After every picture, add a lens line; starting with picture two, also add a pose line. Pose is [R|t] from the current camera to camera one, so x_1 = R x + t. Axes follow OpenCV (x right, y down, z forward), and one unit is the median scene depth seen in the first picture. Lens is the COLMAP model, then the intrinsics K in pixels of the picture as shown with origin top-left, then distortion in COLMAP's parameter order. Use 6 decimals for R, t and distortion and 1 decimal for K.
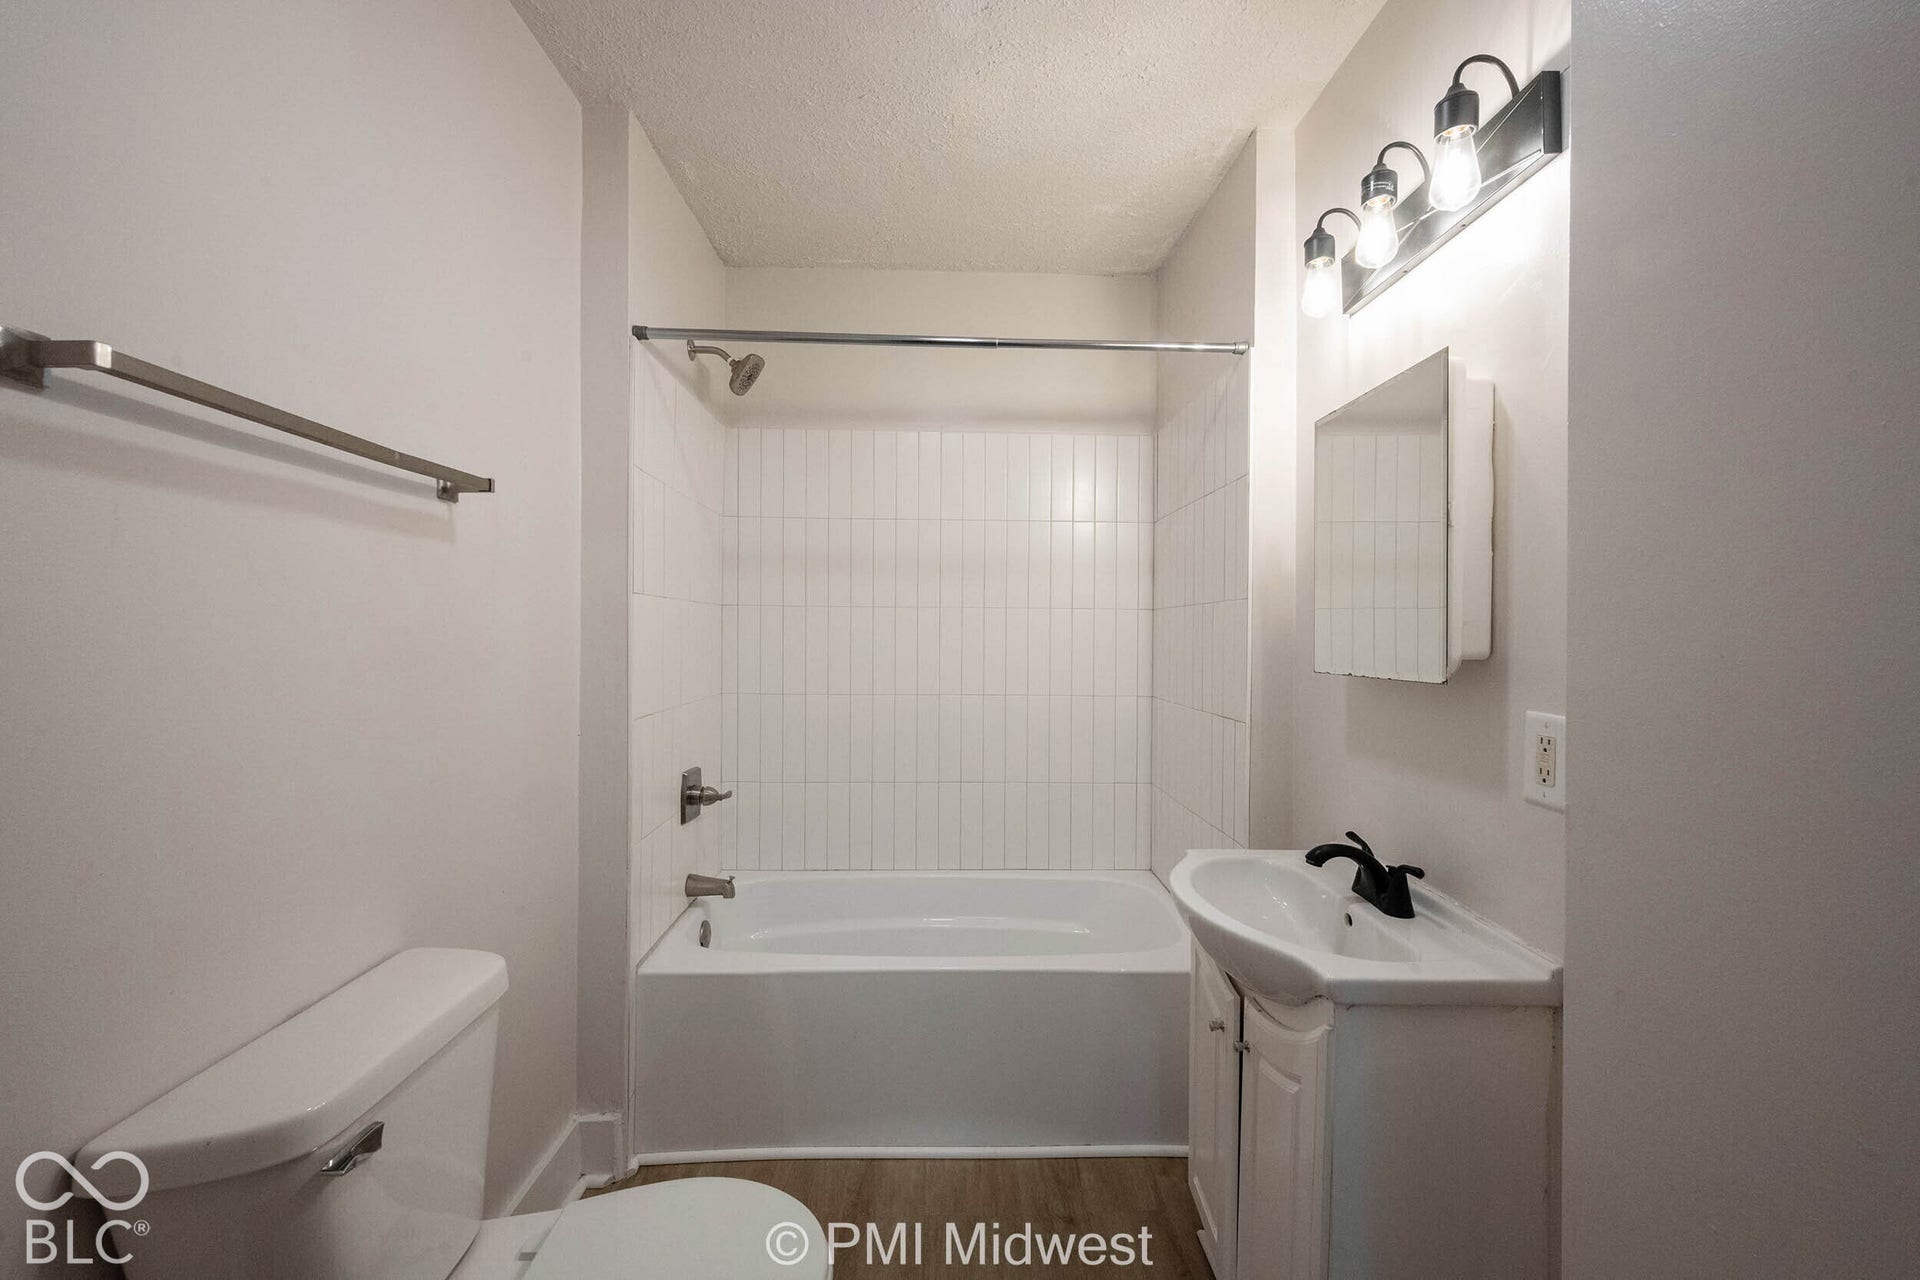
lens RADIAL K [[757.9, 0, 958.6], [0, 757.9, 637.6], [0, 0, 1]] dist [0.008882, 0.000459]
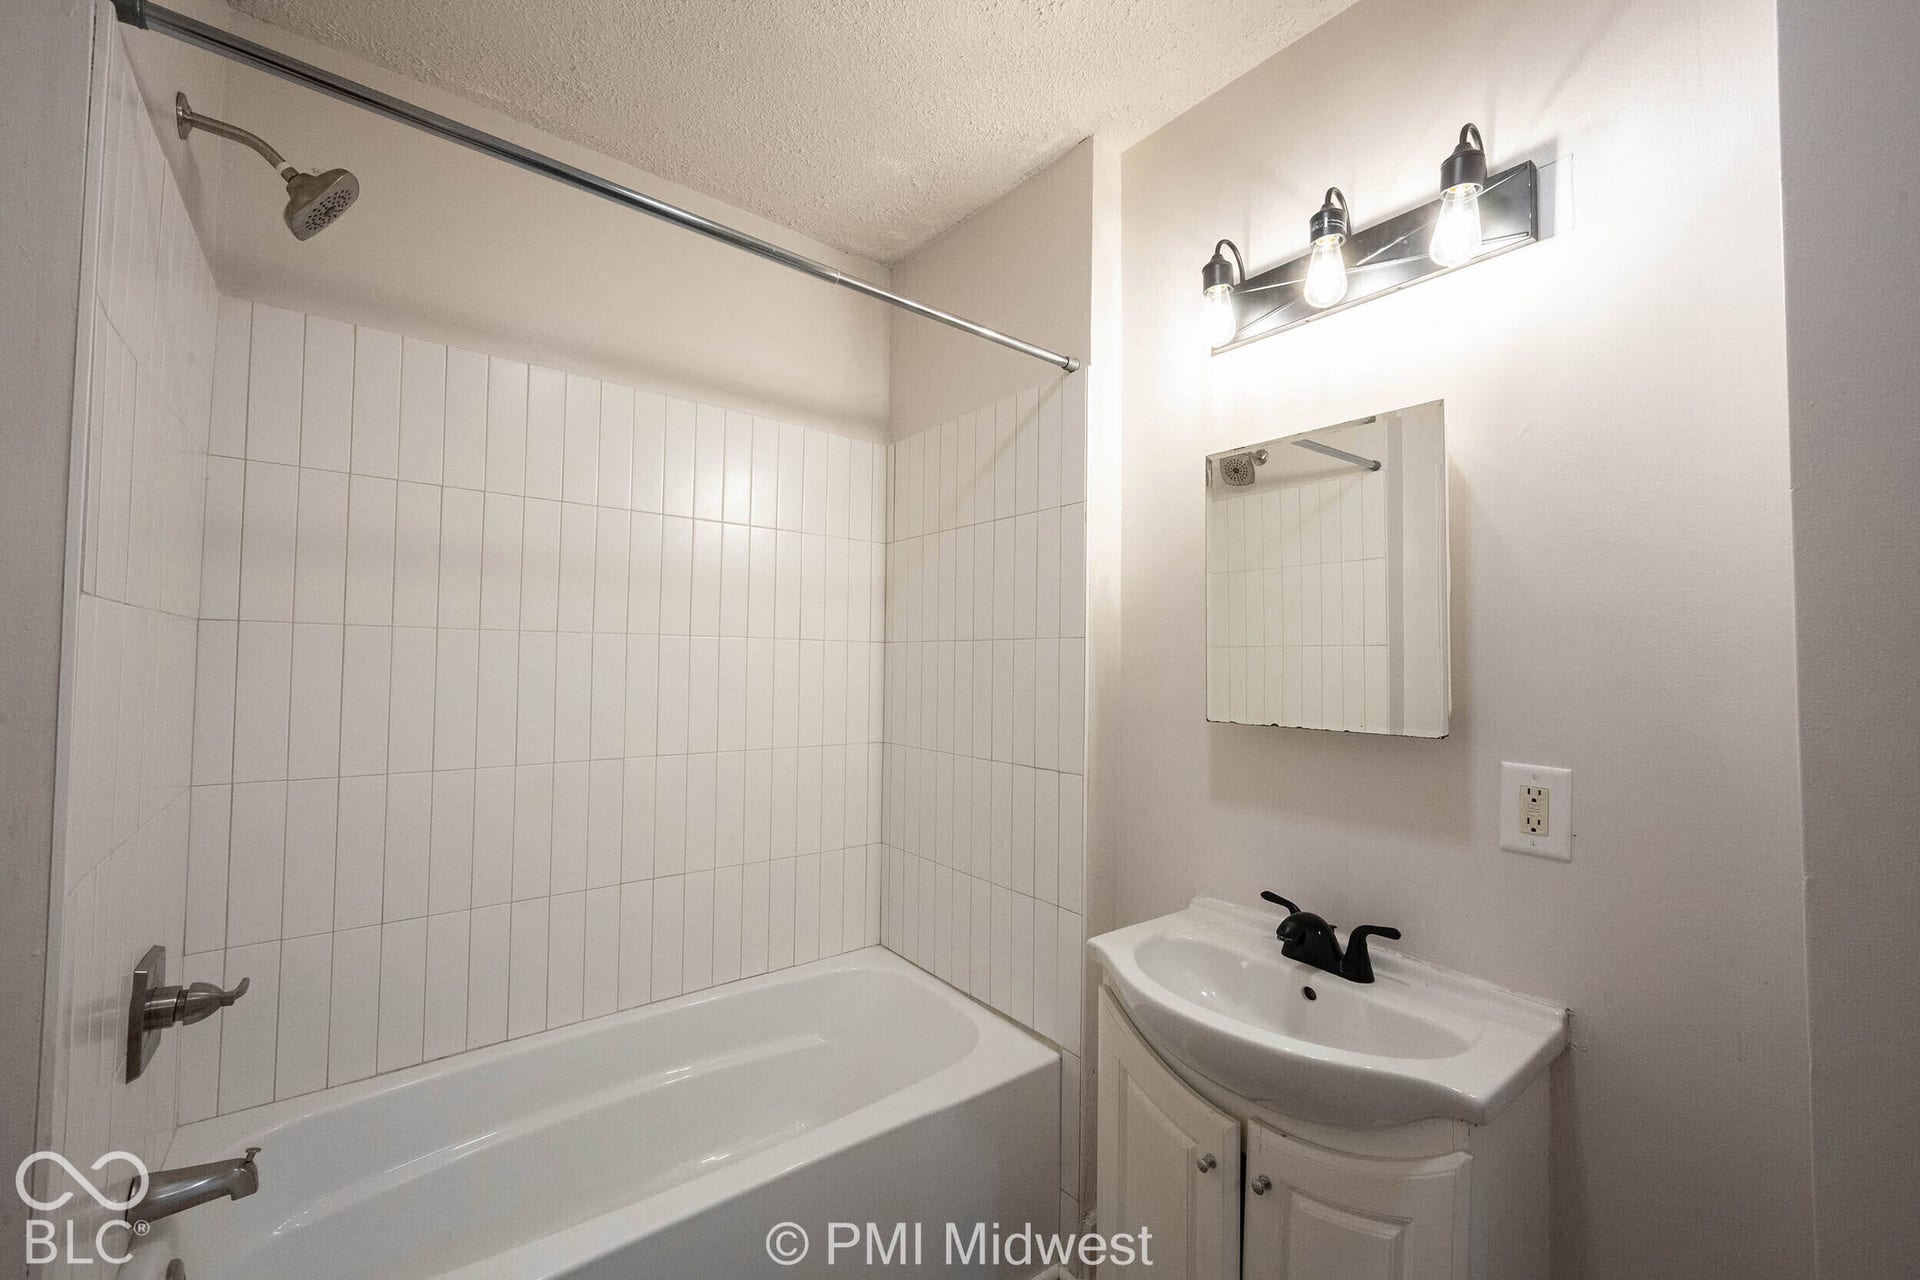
lens RADIAL K [[757.9, 0, 959.8], [0, 757.9, 636.6], [0, 0, 1]] dist [0.008882, 0.000459]
pose [[0.807925, 0.022676, 0.588849, -0.271703], [-0.004171, 0.999454, -0.032766, -0.021771], [-0.589271, 0.024017, 0.807579, 0.348038]]
